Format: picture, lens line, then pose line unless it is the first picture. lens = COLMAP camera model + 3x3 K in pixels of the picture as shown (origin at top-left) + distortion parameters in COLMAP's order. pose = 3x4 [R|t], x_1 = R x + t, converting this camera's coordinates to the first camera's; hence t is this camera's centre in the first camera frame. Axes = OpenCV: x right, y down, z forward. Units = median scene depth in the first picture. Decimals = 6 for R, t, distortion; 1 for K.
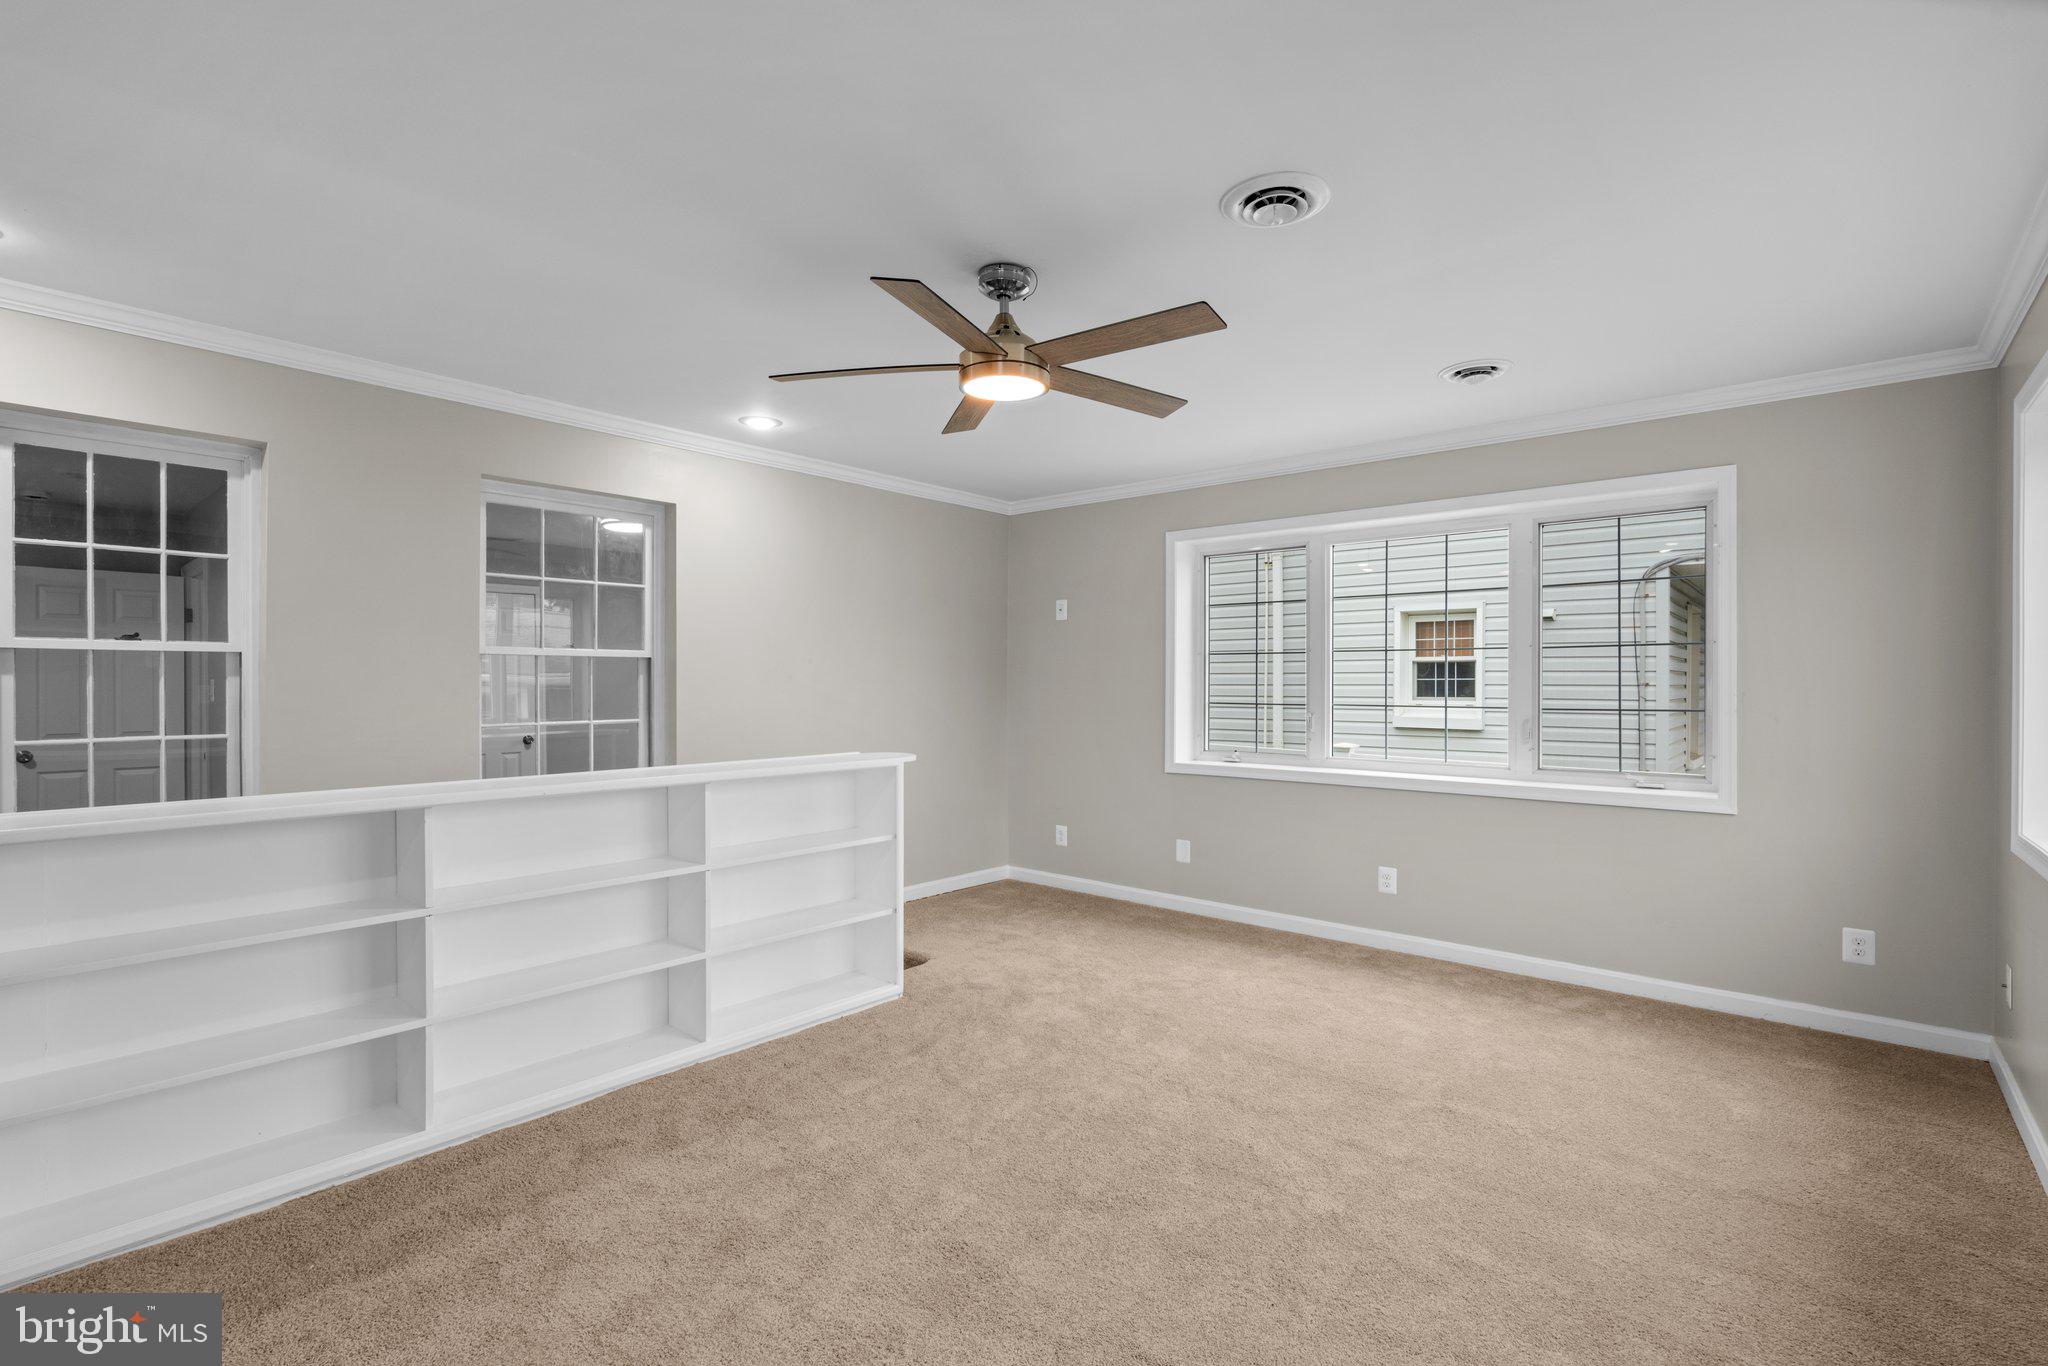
lens RADIAL K [[927.9, 0, 1021.8], [0, 927.9, 683.8], [0, 0, 1]] dist [-0.004457, 0.000492]
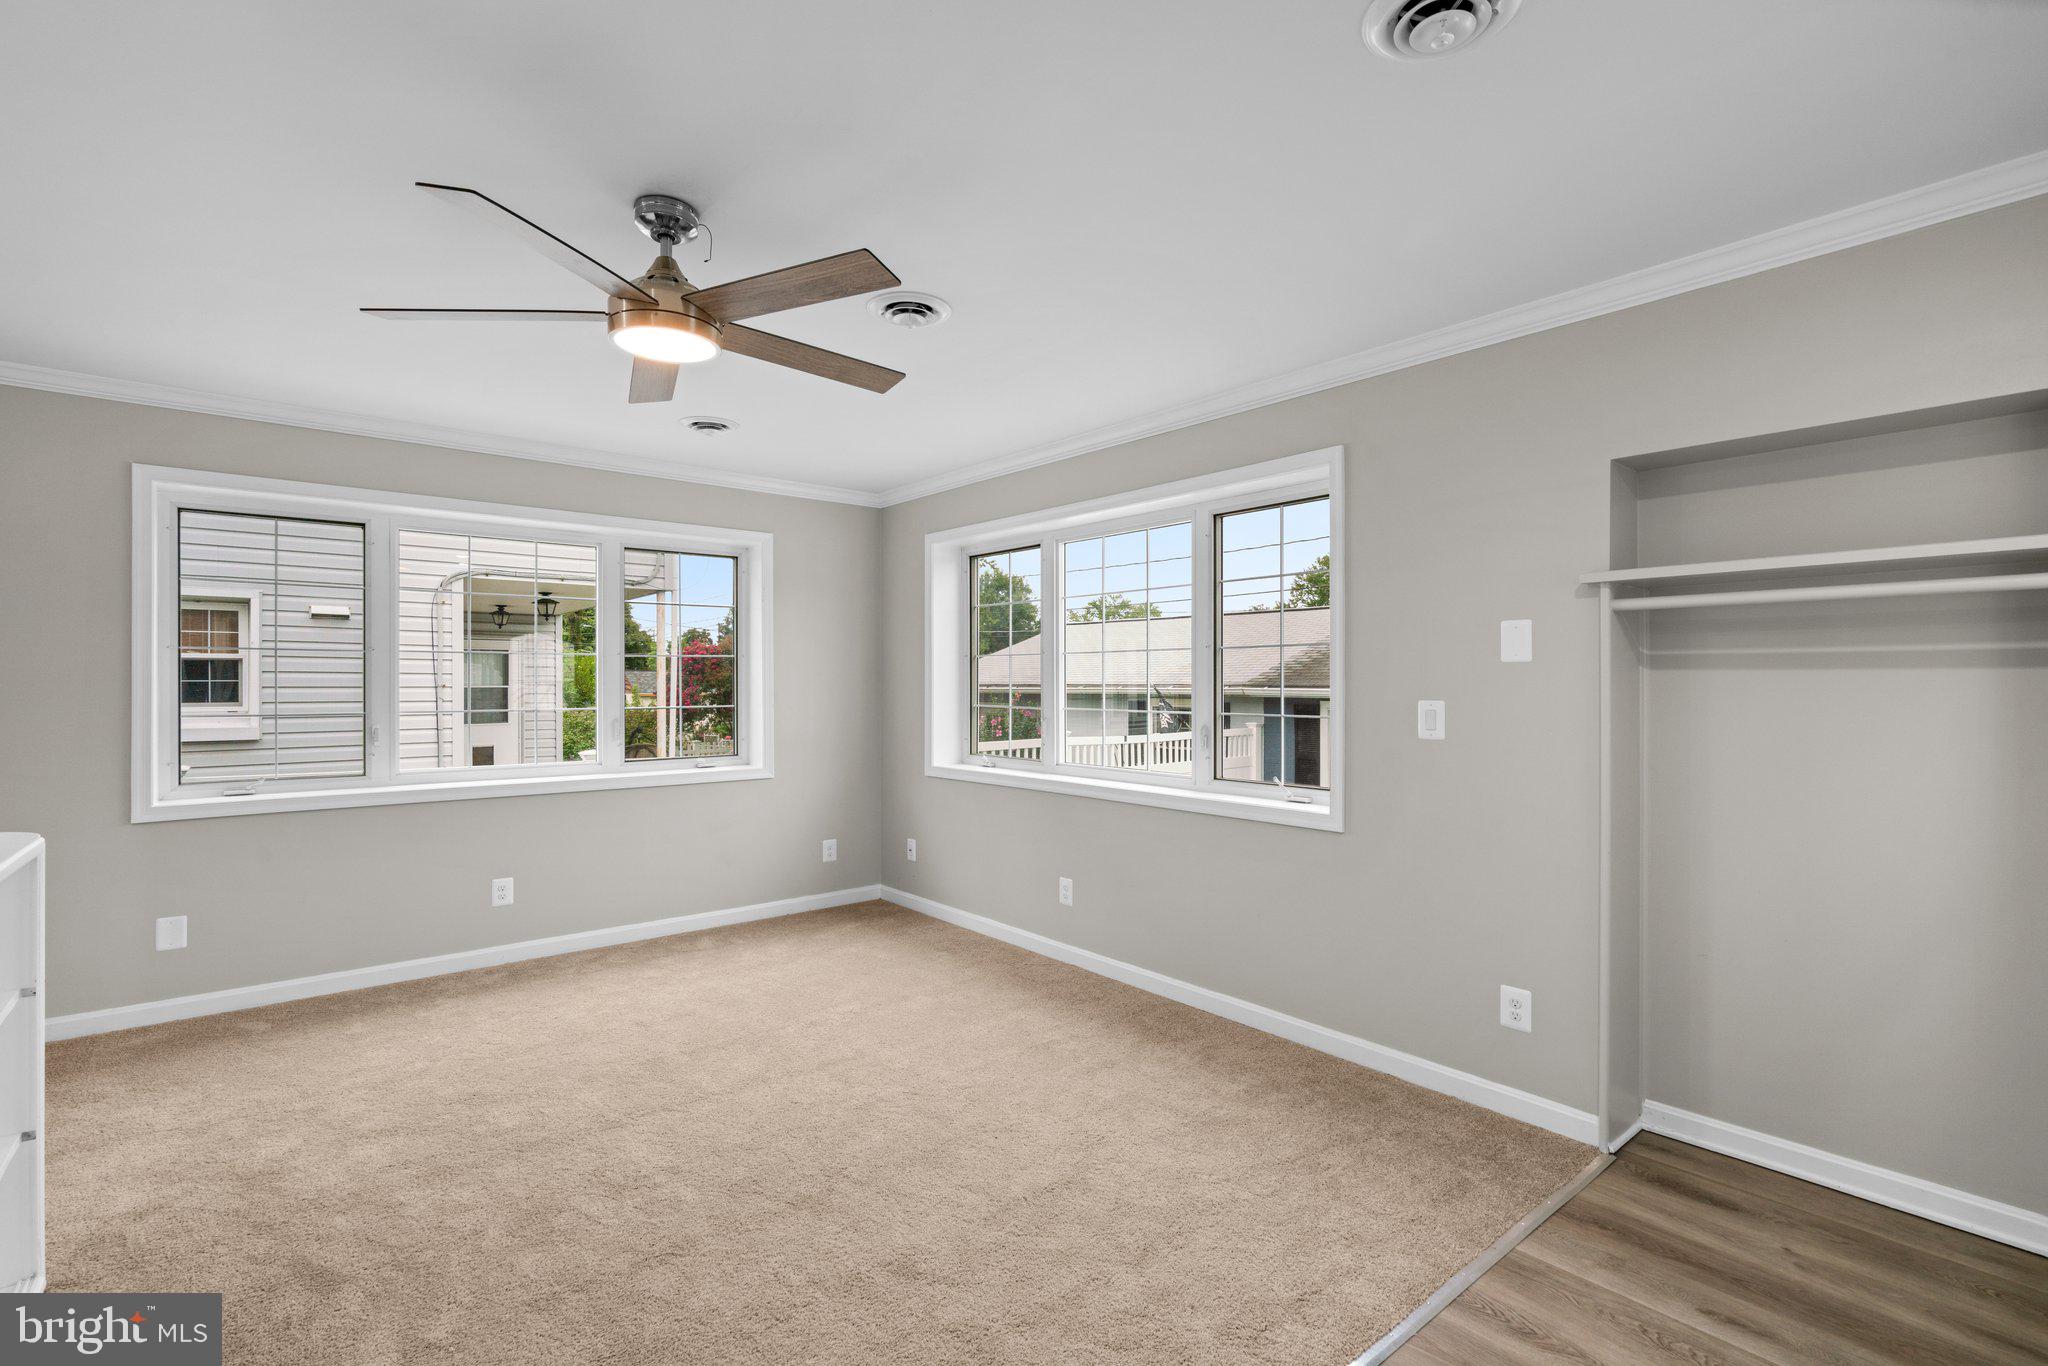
lens RADIAL K [[927.9, 0, 1013.9], [0, 927.9, 680.9], [0, 0, 1]] dist [-0.004457, 0.000492]
pose [[0.159196, 0.001375, 0.987246, -0.501318], [0.001290, 0.999998, -0.001601, -0.005762], [-0.987246, 0.001528, 0.159194, 0.340673]]
